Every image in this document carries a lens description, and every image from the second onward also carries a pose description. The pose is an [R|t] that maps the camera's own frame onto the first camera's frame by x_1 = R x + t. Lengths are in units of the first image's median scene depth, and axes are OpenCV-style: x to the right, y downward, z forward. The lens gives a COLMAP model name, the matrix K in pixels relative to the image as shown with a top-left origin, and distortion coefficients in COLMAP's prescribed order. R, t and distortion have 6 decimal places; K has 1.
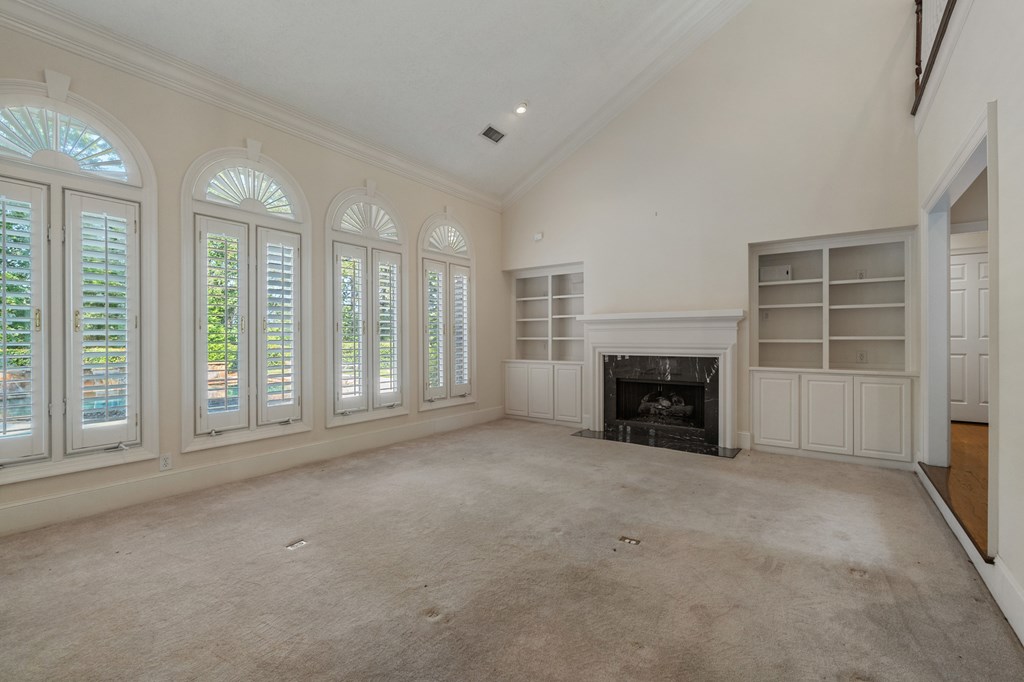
lens RADIAL K [[447.9, 0, 512.0], [0, 447.9, 341.0], [0, 0, 1]] dist [-0.000090, 0.000116]
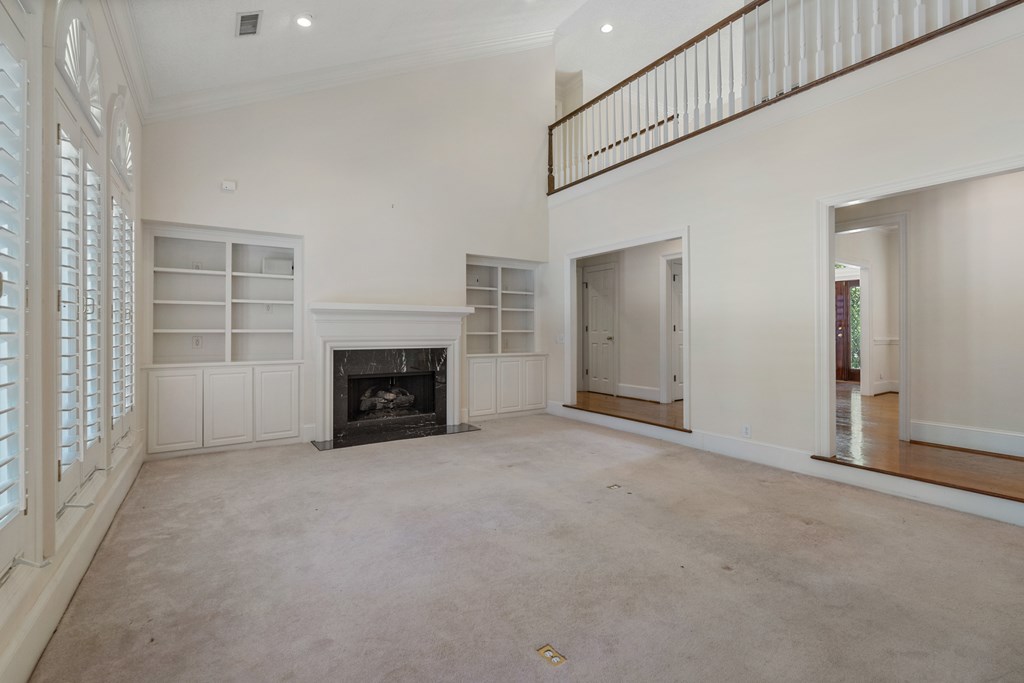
lens RADIAL K [[460.7, 0, 511.6], [0, 460.7, 329.9], [0, 0, 1]] dist [0.001985, 0.000217]
pose [[0.360823, 0.004515, 0.932623, -0.563345], [0.003711, 0.999973, -0.006277, -0.001002], [-0.932627, 0.005726, 0.360797, 0.408499]]
